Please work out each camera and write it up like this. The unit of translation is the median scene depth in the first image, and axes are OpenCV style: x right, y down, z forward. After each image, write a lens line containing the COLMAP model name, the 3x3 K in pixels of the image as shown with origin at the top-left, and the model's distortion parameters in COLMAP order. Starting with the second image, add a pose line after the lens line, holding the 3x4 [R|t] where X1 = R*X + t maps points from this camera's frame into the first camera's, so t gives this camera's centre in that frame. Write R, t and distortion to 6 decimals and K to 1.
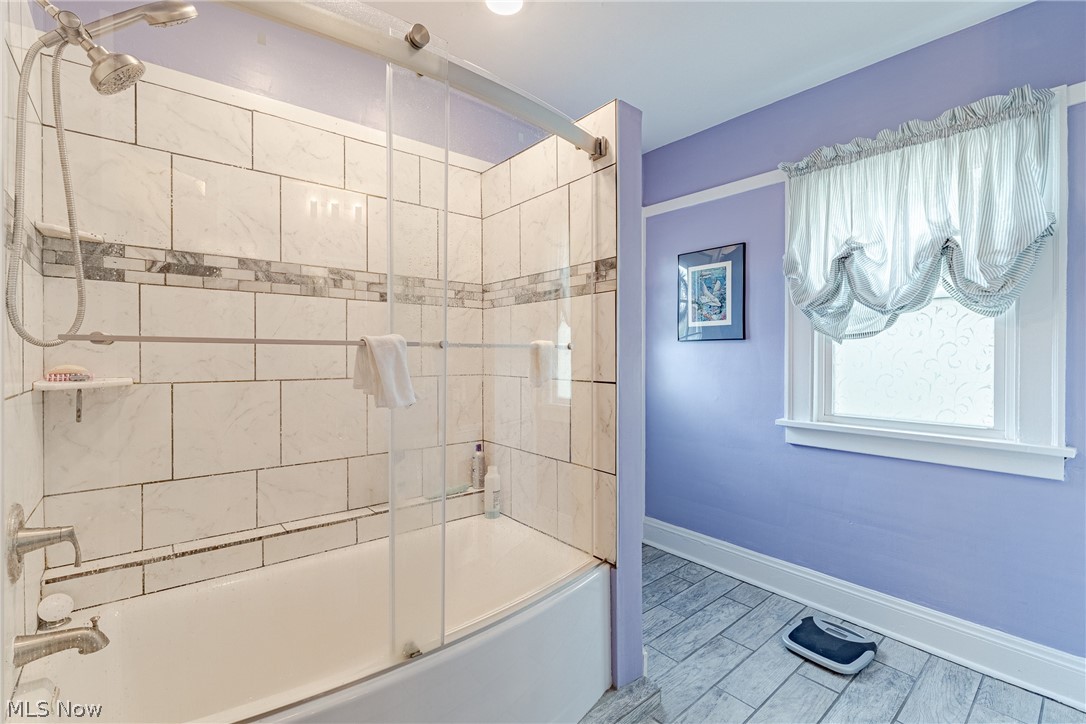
lens RADIAL K [[478.0, 0, 543.0], [0, 478.0, 362.0], [0, 0, 1]] dist [0.000356, 0.000174]
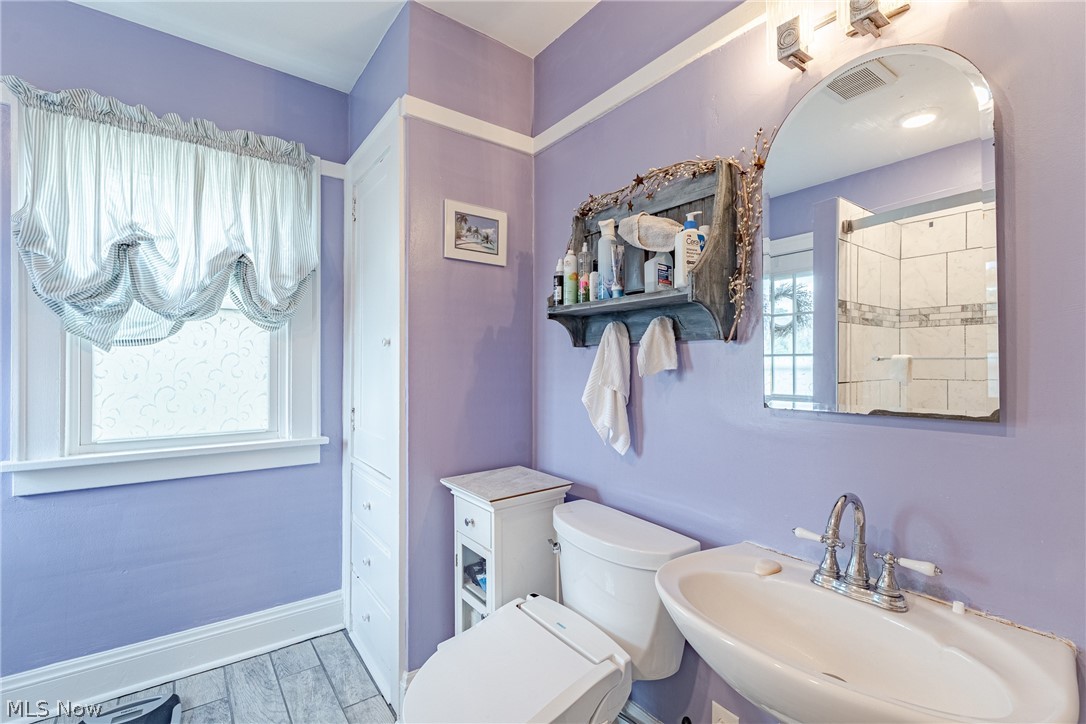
lens RADIAL K [[486.2, 0, 543.3], [0, 486.2, 365.9], [0, 0, 1]] dist [0.002759, 0.000592]
pose [[0.063371, -0.003777, 0.997983, -0.153227], [0.012190, 0.999921, 0.003011, -0.008463], [-0.997916, 0.011974, 0.063412, 0.260227]]
